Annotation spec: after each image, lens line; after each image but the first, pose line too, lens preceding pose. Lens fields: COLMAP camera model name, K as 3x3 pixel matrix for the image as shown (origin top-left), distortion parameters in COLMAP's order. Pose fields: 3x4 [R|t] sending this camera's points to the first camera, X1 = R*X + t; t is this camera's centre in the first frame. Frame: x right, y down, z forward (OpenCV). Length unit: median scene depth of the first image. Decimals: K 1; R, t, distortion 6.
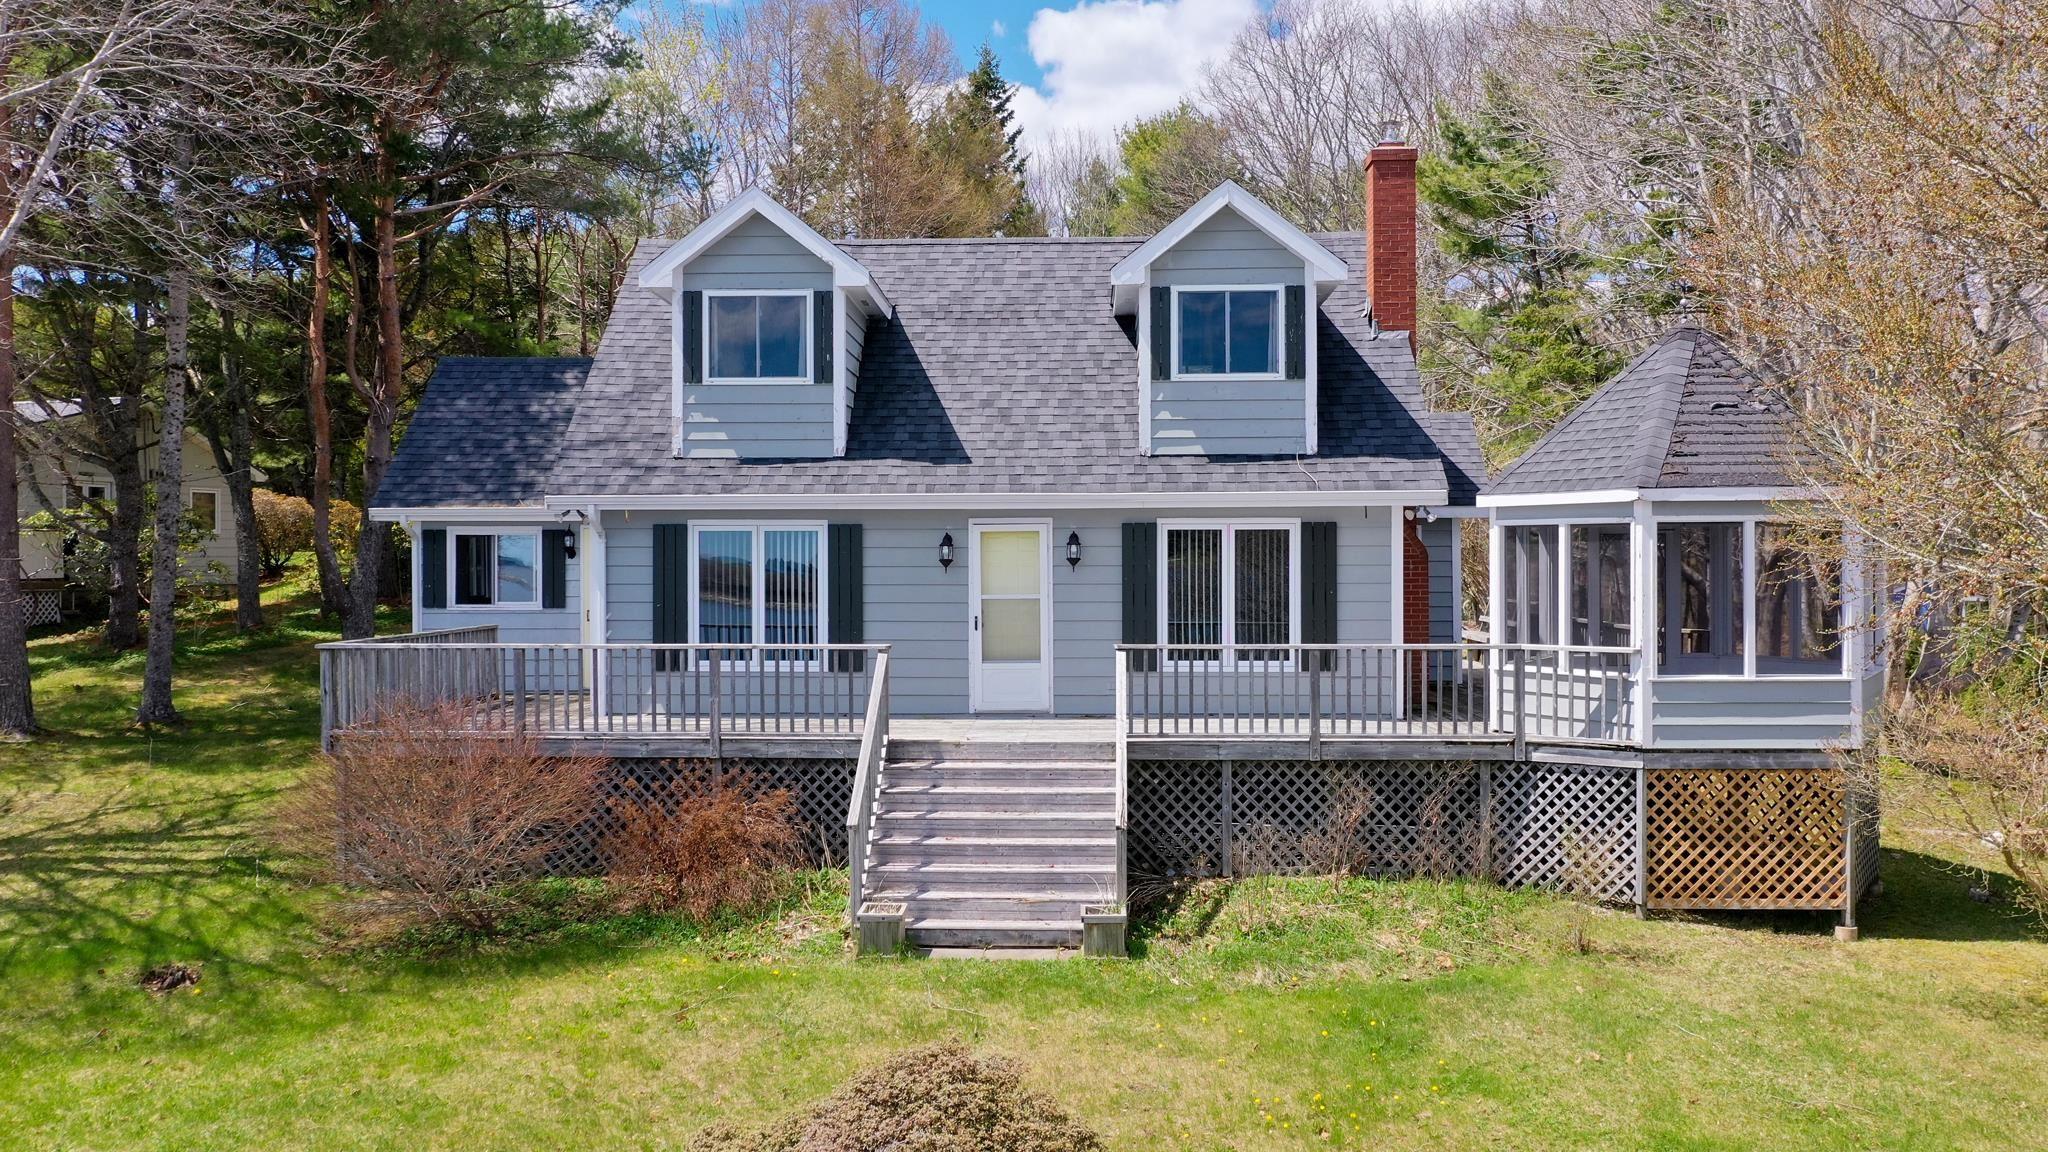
lens RADIAL K [[1685.5, 0, 975.4], [0, 1685.5, 573.7], [0, 0, 1]] dist [-0.003689, 0.002350]
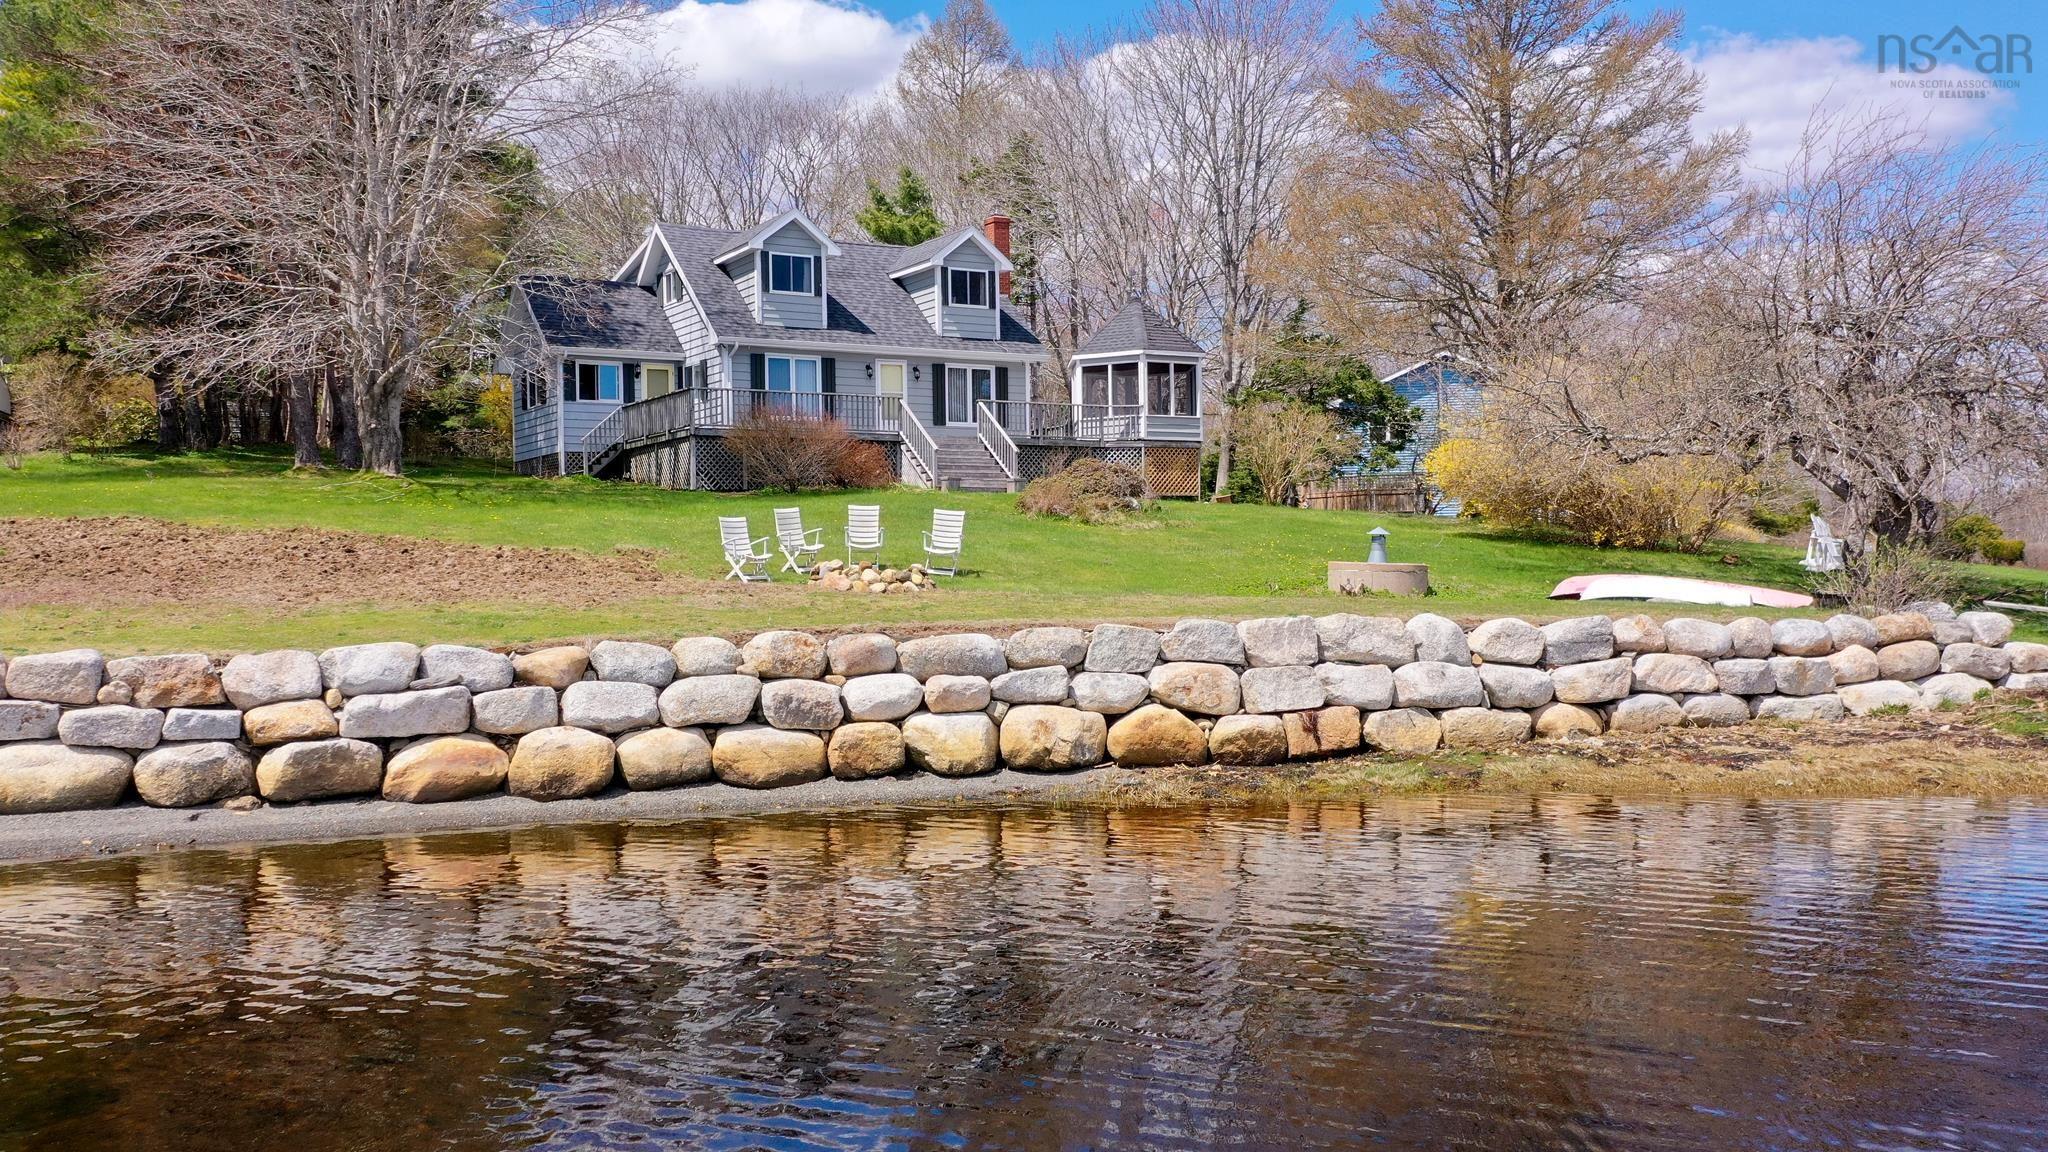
lens RADIAL K [[1685.5, 0, 975.4], [0, 1685.5, 573.7], [0, 0, 1]] dist [-0.003689, 0.002350]
pose [[0.841720, -0.014665, 0.539716, -1.266427], [0.016294, 0.999866, 0.001755, 0.290315], [-0.539669, 0.007317, 0.841845, -1.148377]]
